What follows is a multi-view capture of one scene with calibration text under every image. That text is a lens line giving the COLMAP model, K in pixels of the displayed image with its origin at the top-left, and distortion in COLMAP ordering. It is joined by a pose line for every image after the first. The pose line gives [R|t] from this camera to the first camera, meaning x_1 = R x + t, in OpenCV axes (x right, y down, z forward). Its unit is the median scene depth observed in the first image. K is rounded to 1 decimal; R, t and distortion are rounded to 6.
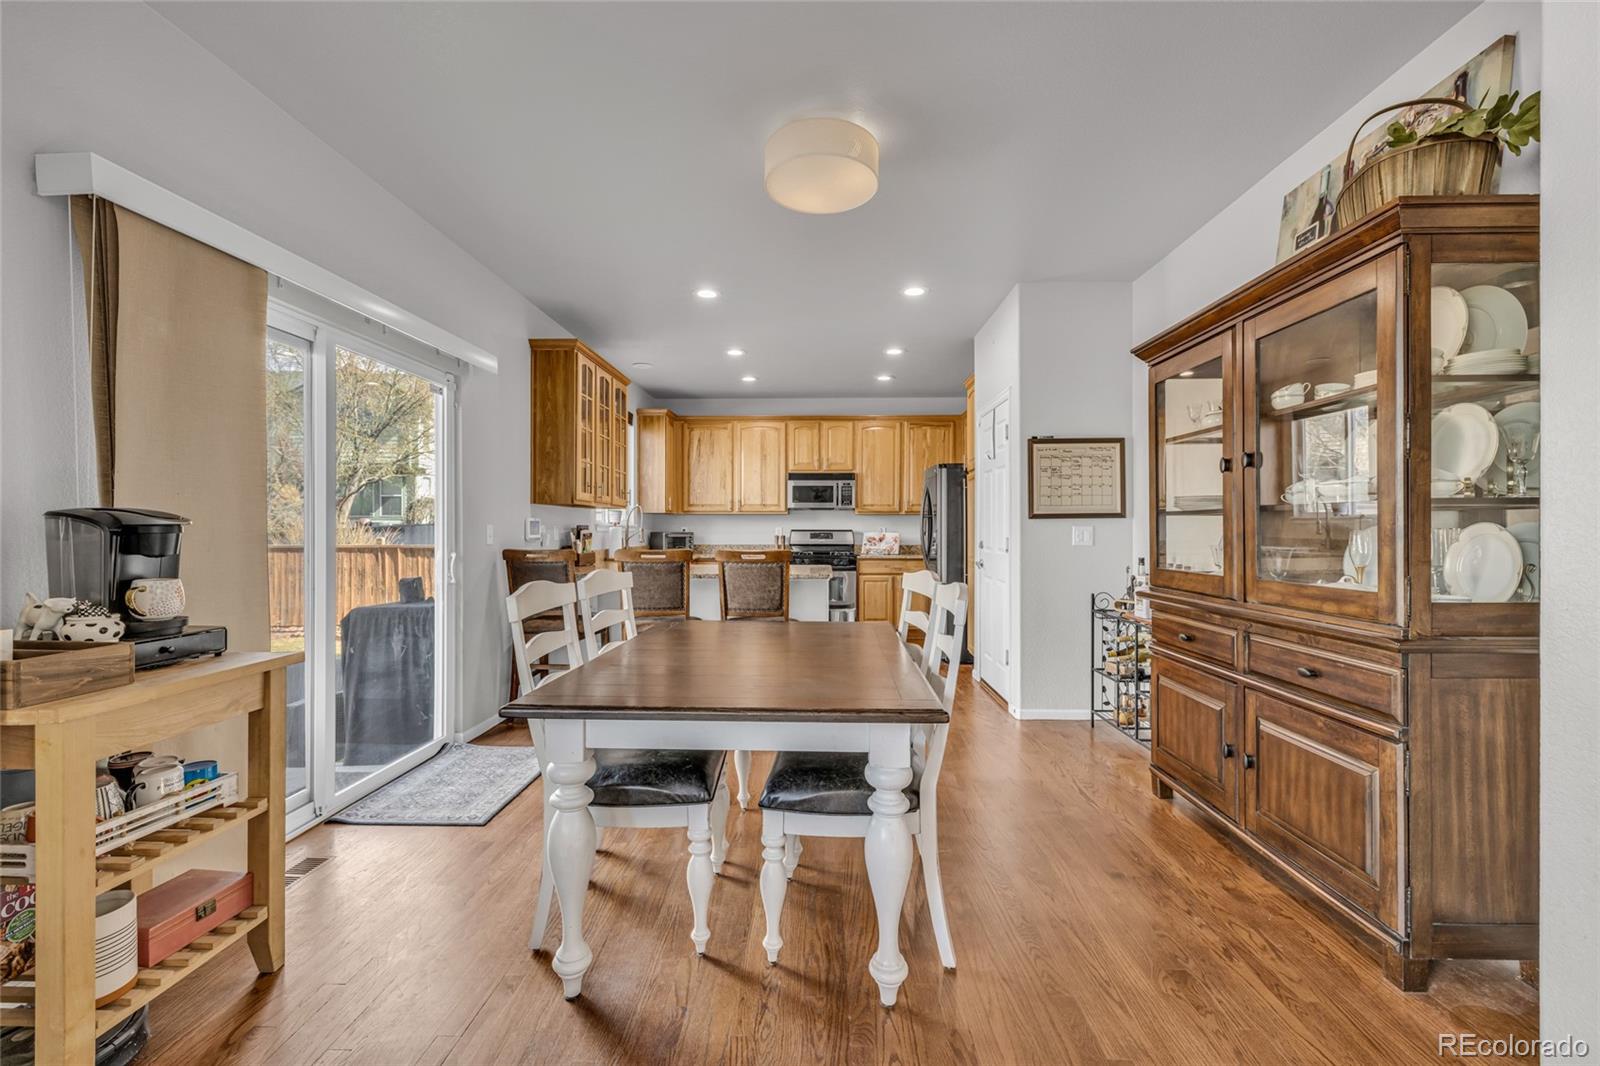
lens RADIAL K [[671.5, 0, 799.4], [0, 671.5, 526.3], [0, 0, 1]] dist [-0.002086, 0.001053]
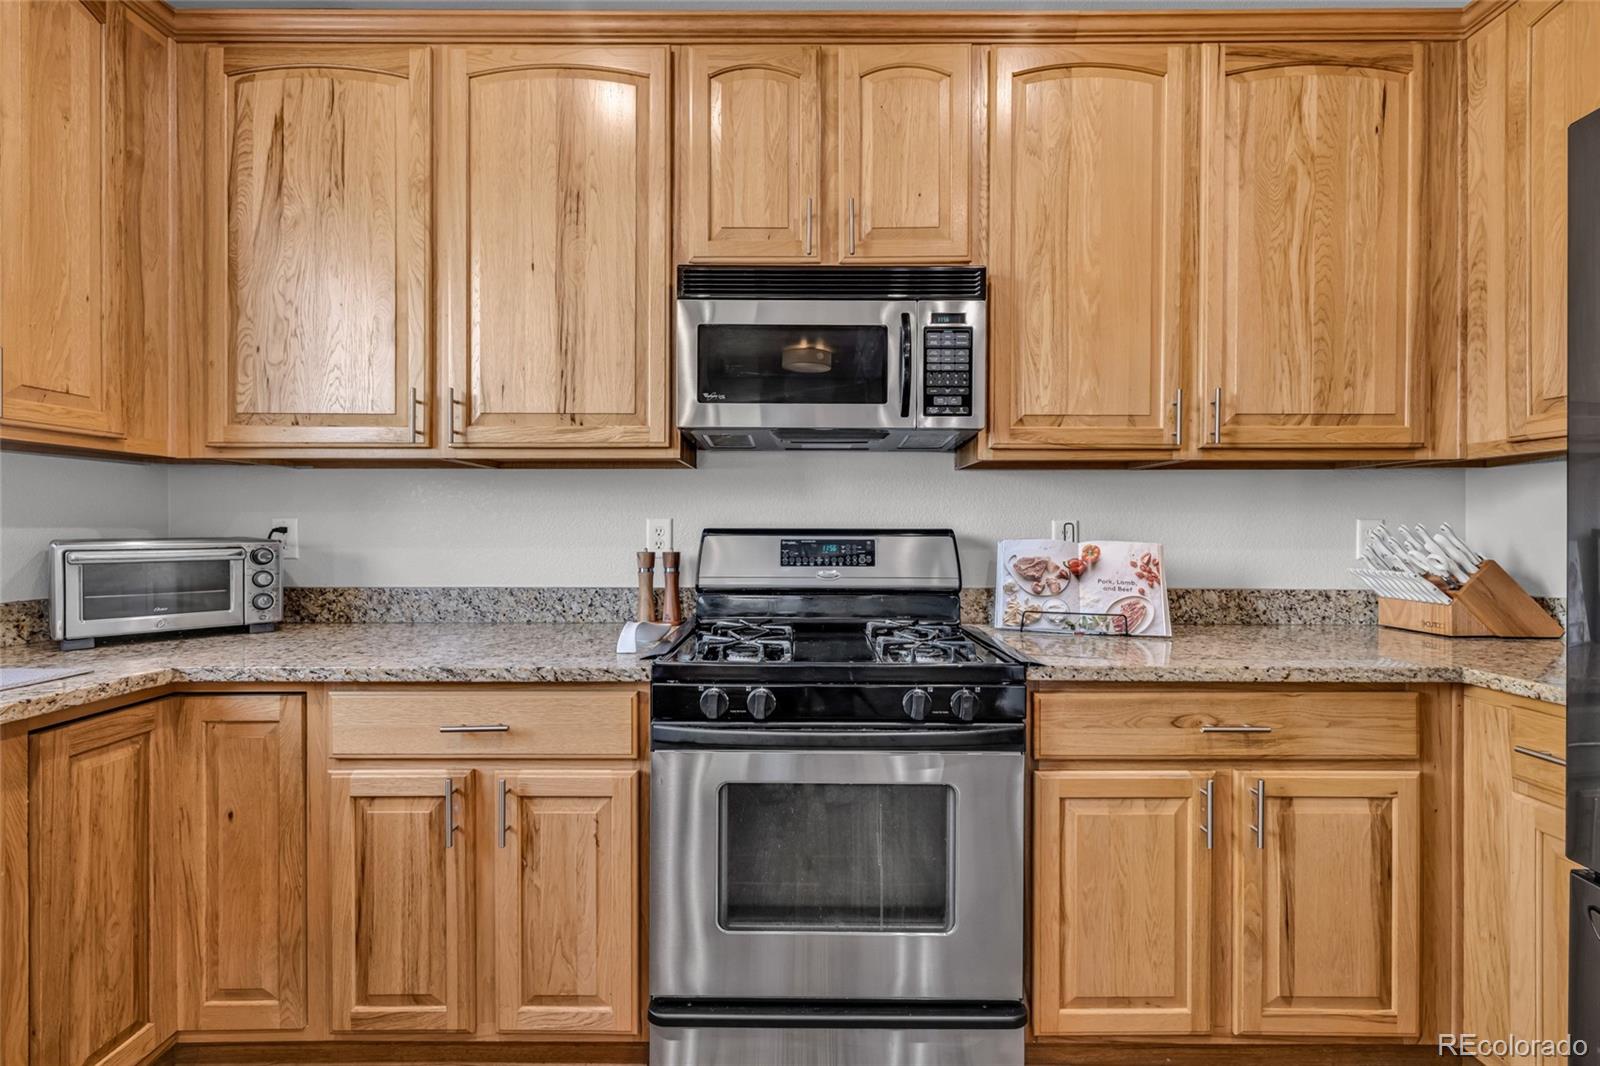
lens RADIAL K [[671.5, 0, 799.6], [0, 671.5, 530.1], [0, 0, 1]] dist [-0.002086, 0.001053]
pose [[0.999692, 0.000326, 0.024816, 0.017794], [-0.000529, 0.999967, 0.008155, 0.004222], [-0.024813, -0.008166, 0.999659, 0.818763]]
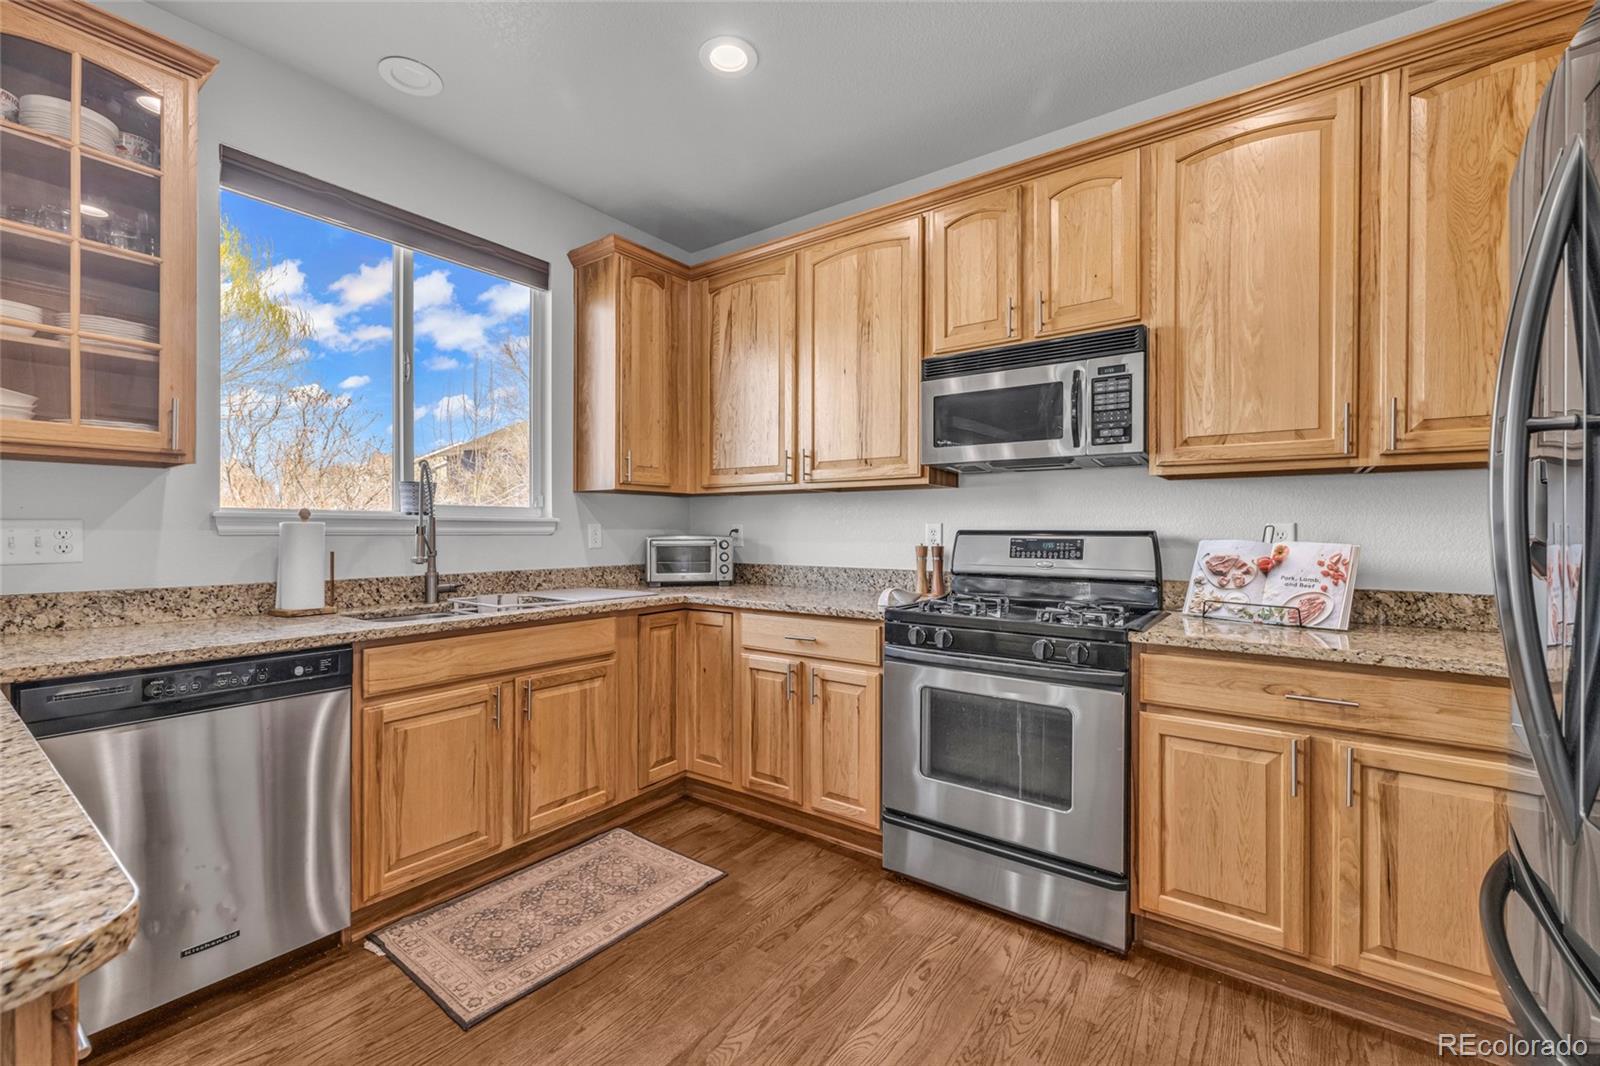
lens RADIAL K [[671.5, 0, 796.7], [0, 671.5, 529.7], [0, 0, 1]] dist [-0.002086, 0.001053]
pose [[0.821951, 0.000890, -0.569558, 0.128209], [0.001818, 0.999990, 0.004186, 0.003735], [0.569556, -0.004476, 0.821940, 0.721673]]
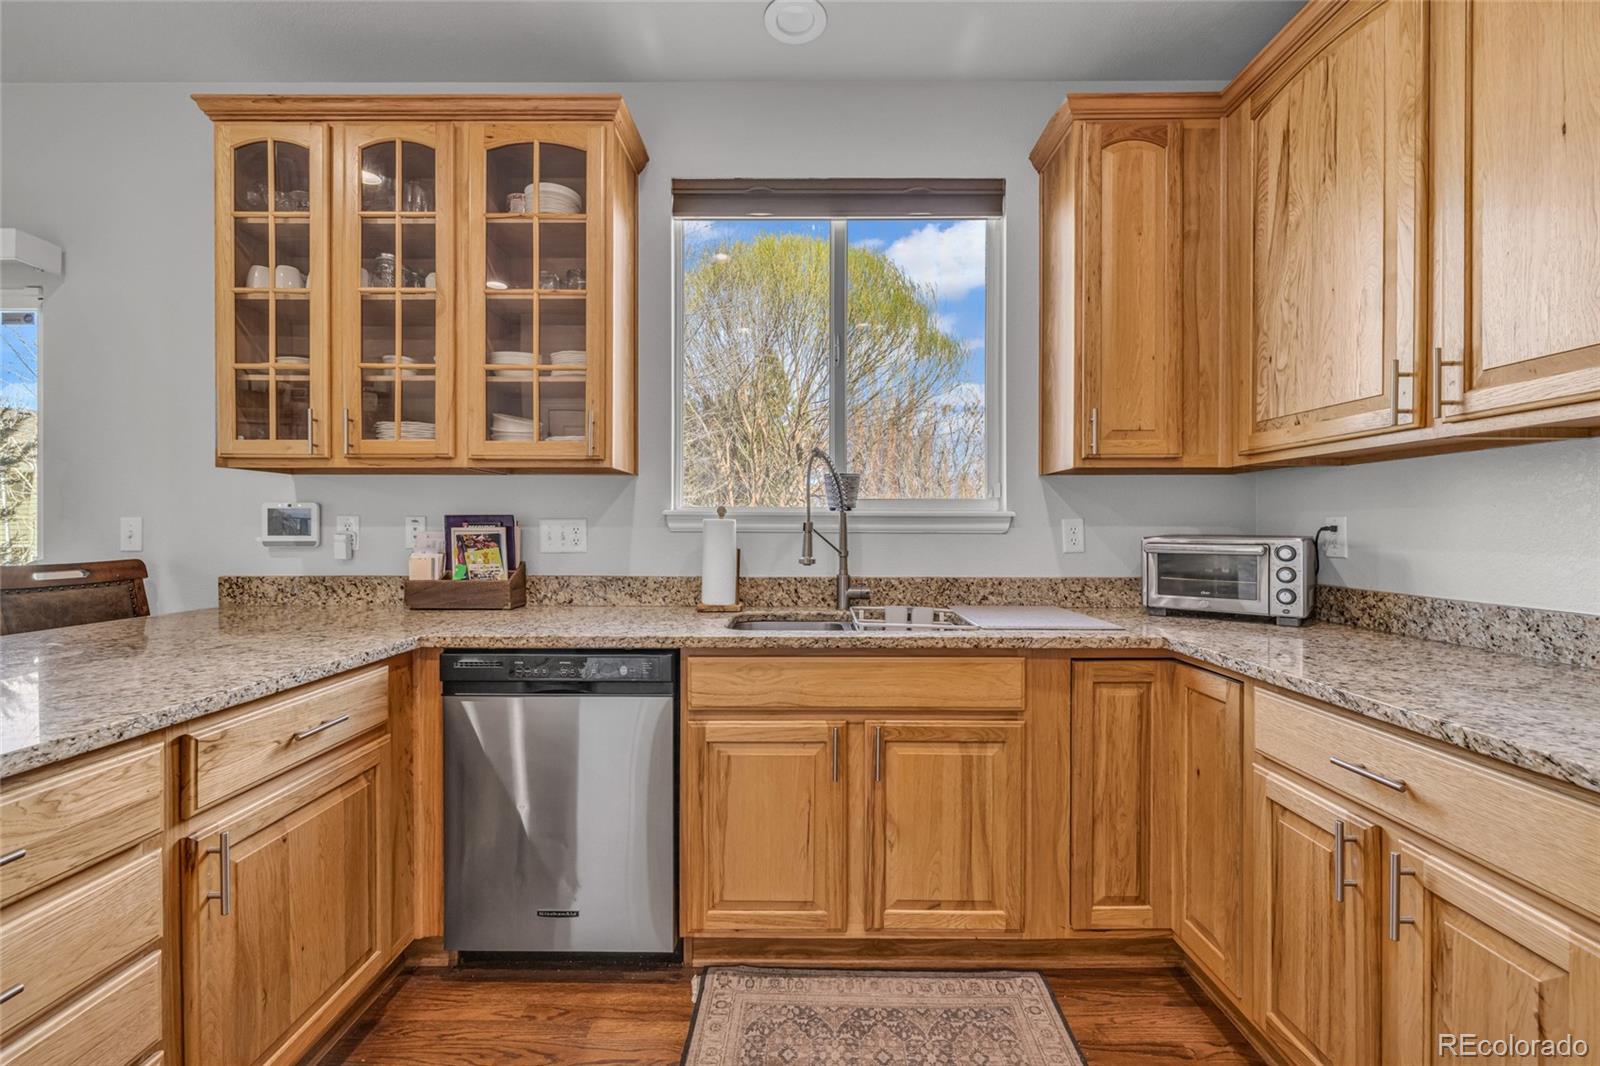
lens RADIAL K [[671.5, 0, 801.4], [0, 671.5, 528.9], [0, 0, 1]] dist [-0.002086, 0.001053]
pose [[0.023844, 0.003143, -0.999711, 0.080838], [0.004361, 0.999985, 0.003248, 0.004839], [0.999706, -0.004437, 0.023830, 0.876570]]
